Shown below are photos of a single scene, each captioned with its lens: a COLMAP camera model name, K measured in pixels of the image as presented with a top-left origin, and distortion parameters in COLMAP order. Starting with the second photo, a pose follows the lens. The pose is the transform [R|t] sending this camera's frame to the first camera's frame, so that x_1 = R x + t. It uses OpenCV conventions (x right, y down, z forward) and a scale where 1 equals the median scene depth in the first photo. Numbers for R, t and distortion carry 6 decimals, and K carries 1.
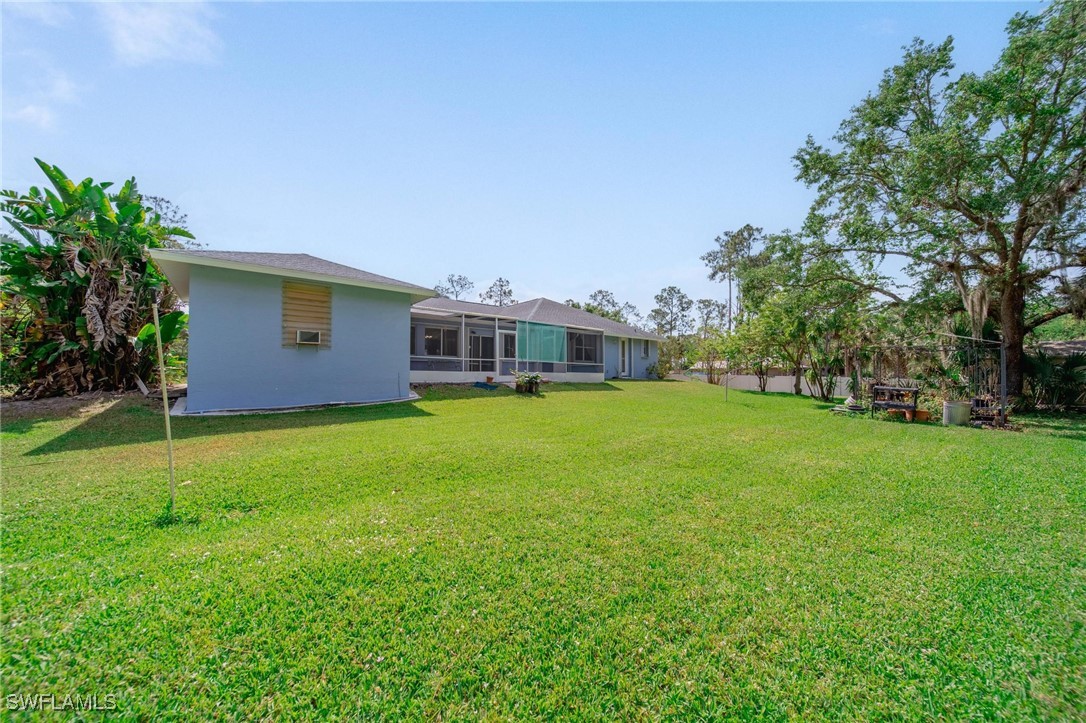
lens RADIAL K [[381.8, 0, 532.7], [0, 381.8, 371.0], [0, 0, 1]] dist [-0.003050, -0.000029]
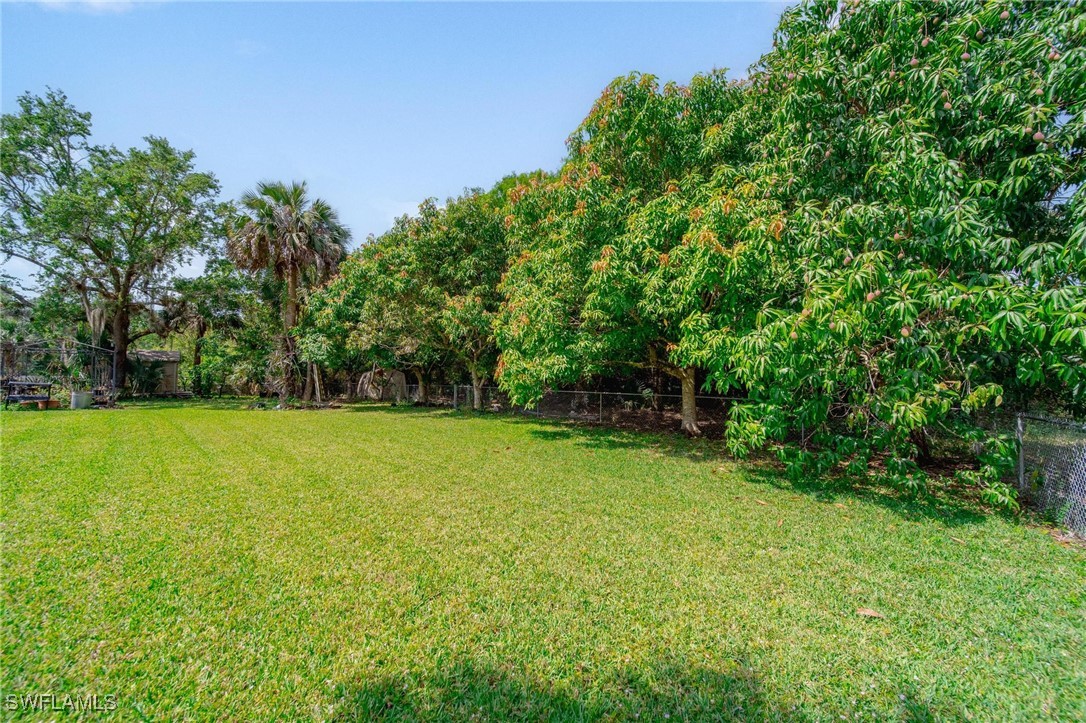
lens RADIAL K [[381.8, 0, 533.5], [0, 381.8, 368.2], [0, 0, 1]] dist [-0.003050, -0.000029]
pose [[-0.161288, 0.021717, 0.986668, -0.378342], [-0.021375, 0.999446, -0.025493, -0.004055], [-0.986676, -0.025202, -0.160735, -0.290113]]
